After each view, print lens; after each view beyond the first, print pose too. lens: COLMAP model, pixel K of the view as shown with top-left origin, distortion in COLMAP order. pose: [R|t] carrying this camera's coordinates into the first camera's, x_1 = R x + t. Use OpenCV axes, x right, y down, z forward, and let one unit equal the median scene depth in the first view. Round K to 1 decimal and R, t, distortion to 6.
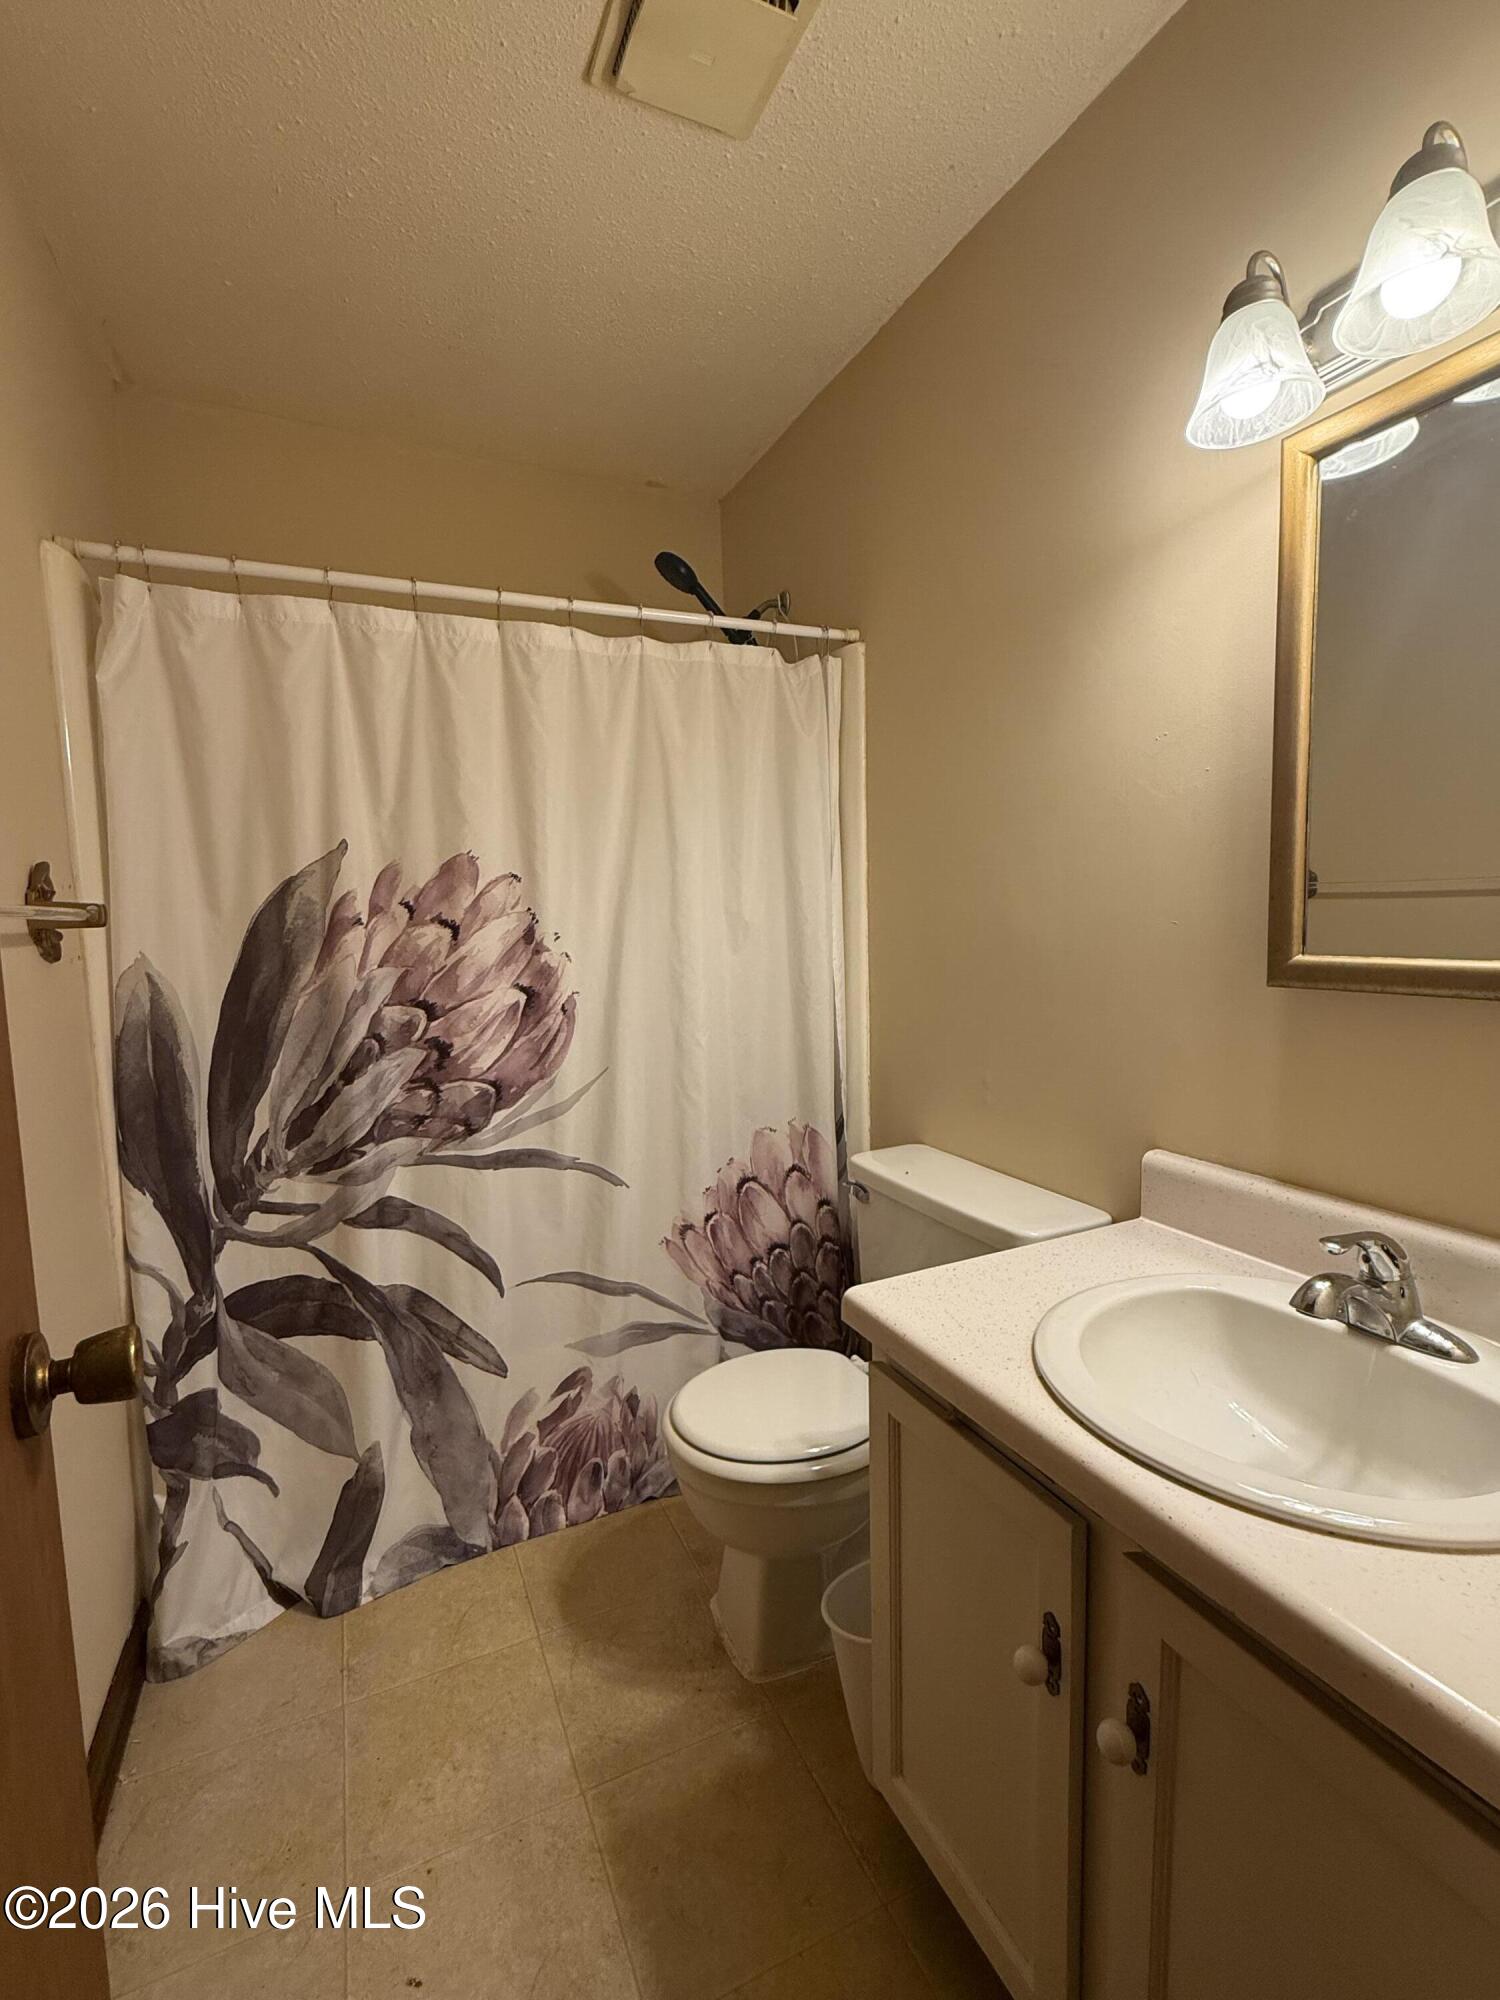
lens RADIAL K [[884.0, 0, 751.6], [0, 884.0, 1000.2], [0, 0, 1]] dist [-0.001071, 0.000083]
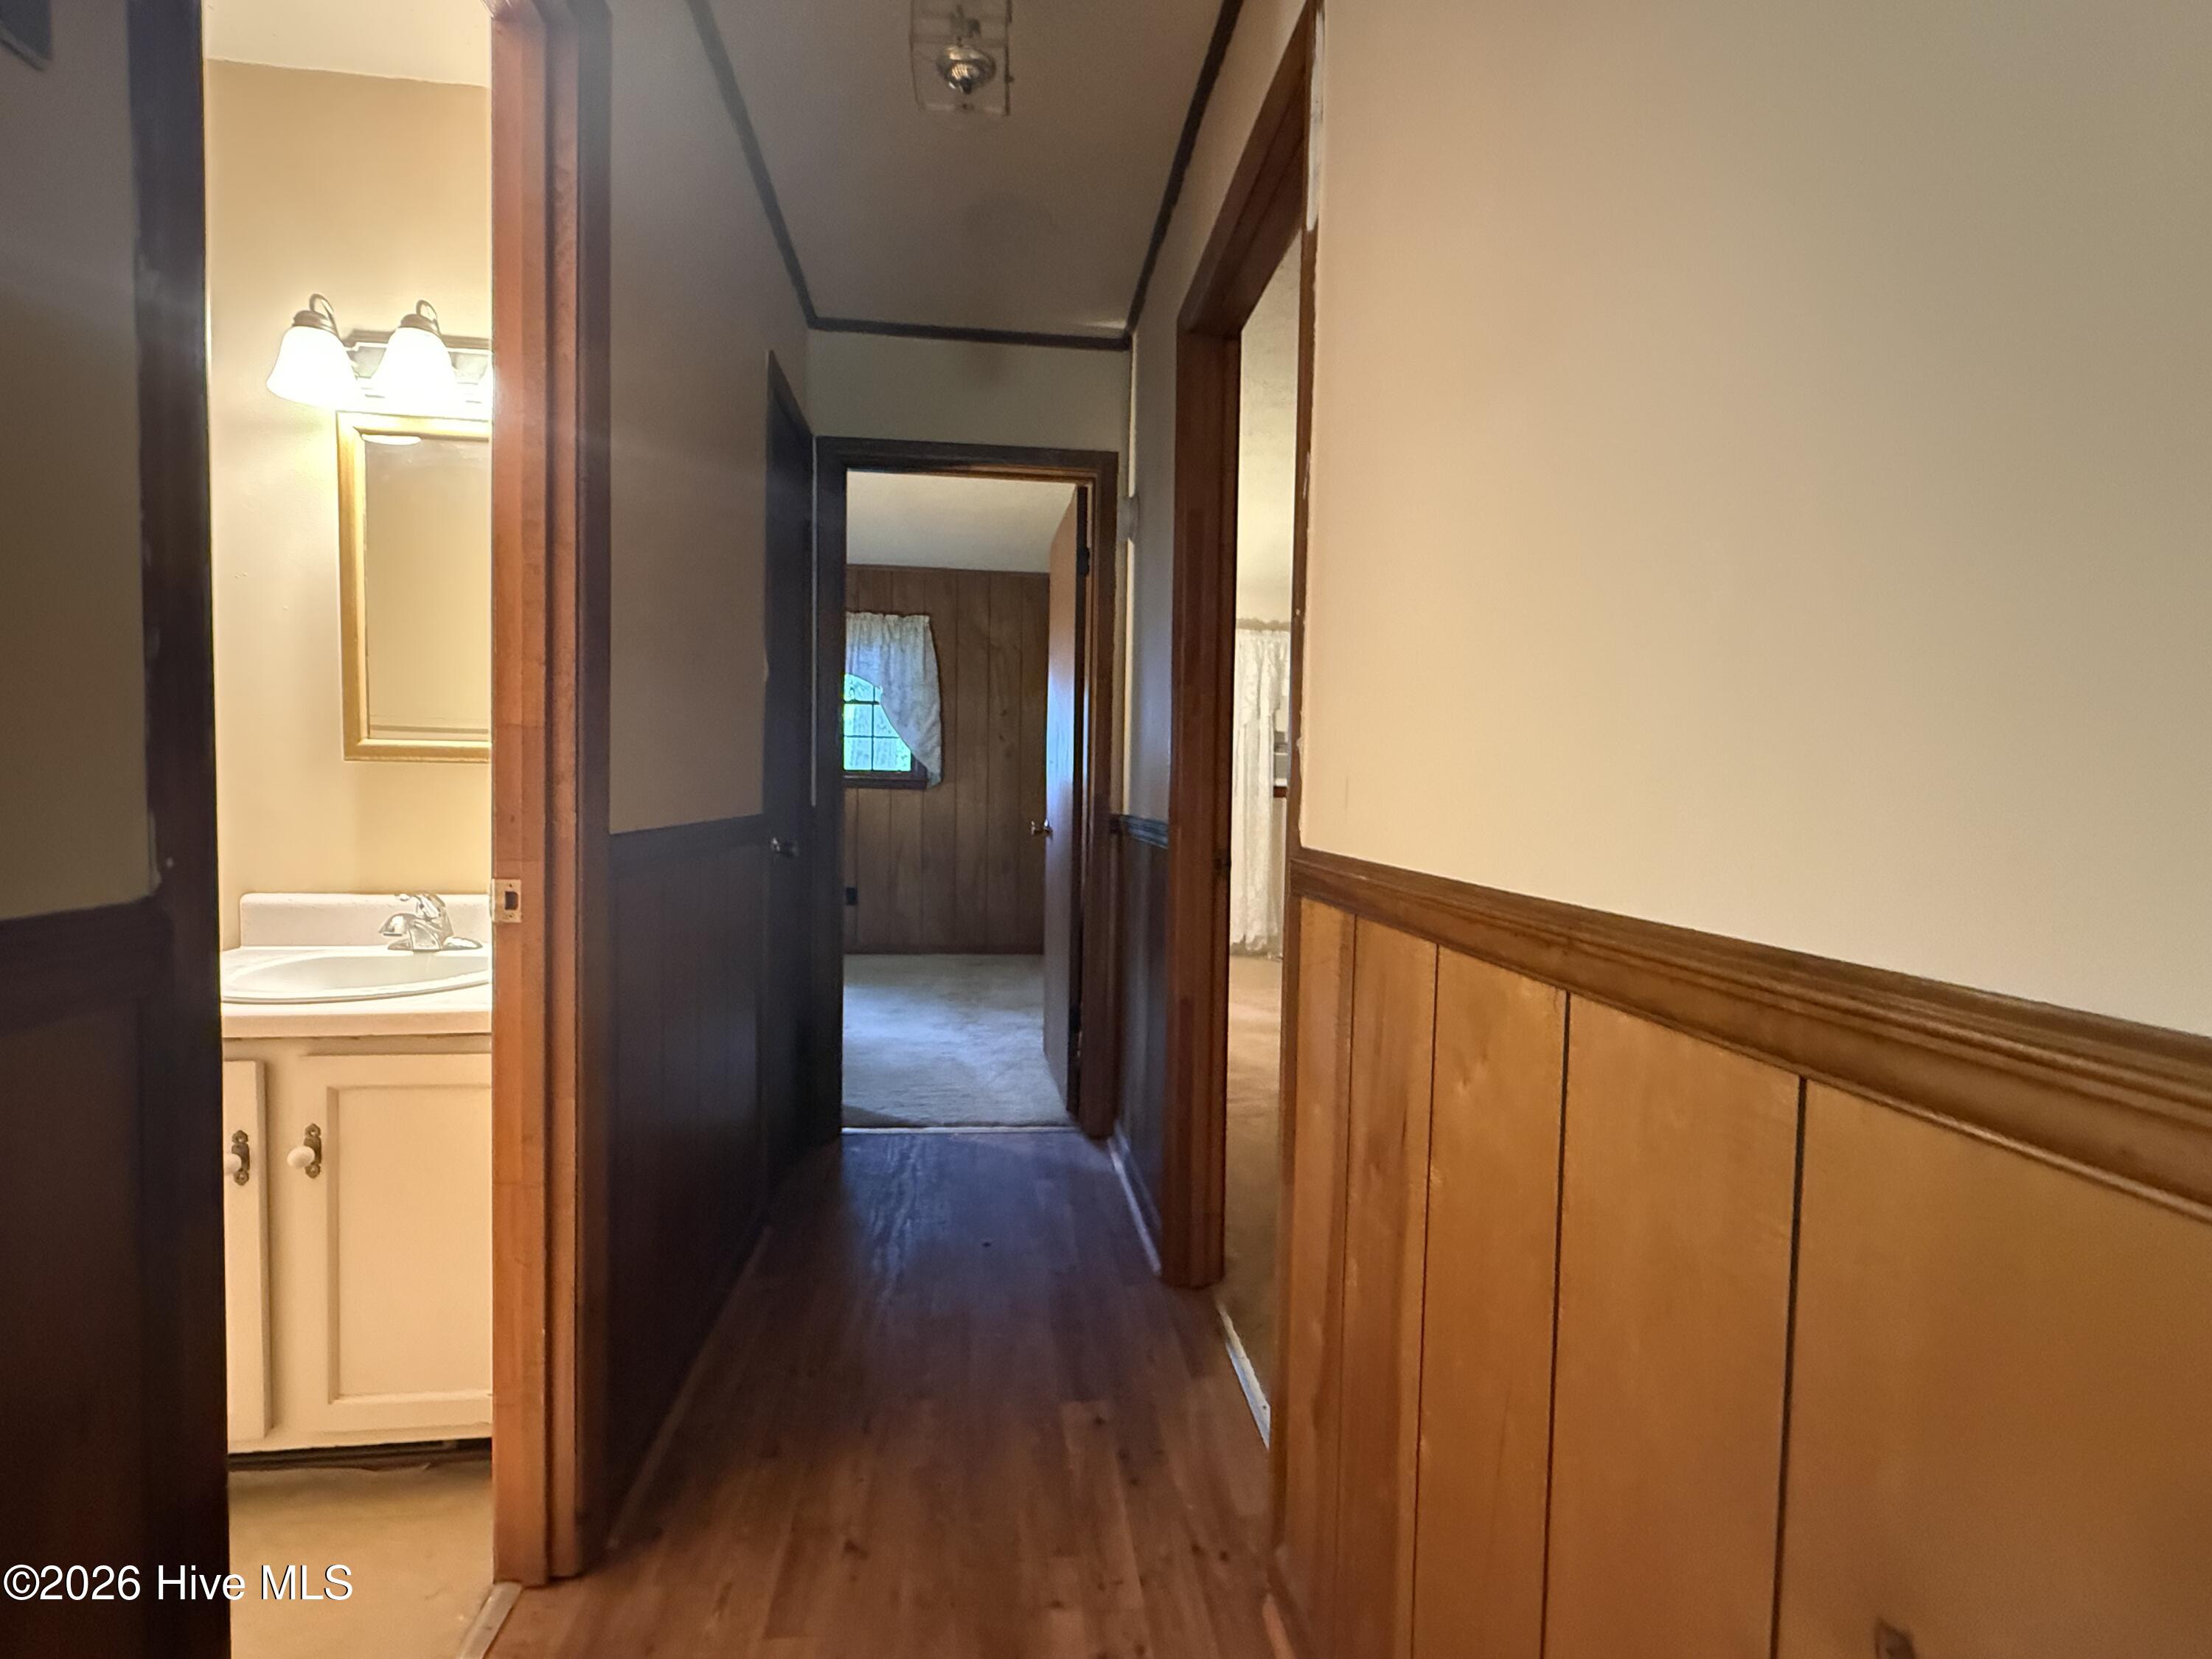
lens RADIAL K [[977.7, 0, 1100.8], [0, 977.7, 830.7], [0, 0, 1]] dist [-0.001071, 0.000083]
pose [[0.328363, -0.023668, 0.944255, -0.665365], [0.061146, 0.998122, 0.003754, 0.208251], [-0.942570, 0.056505, 0.329194, -0.884530]]
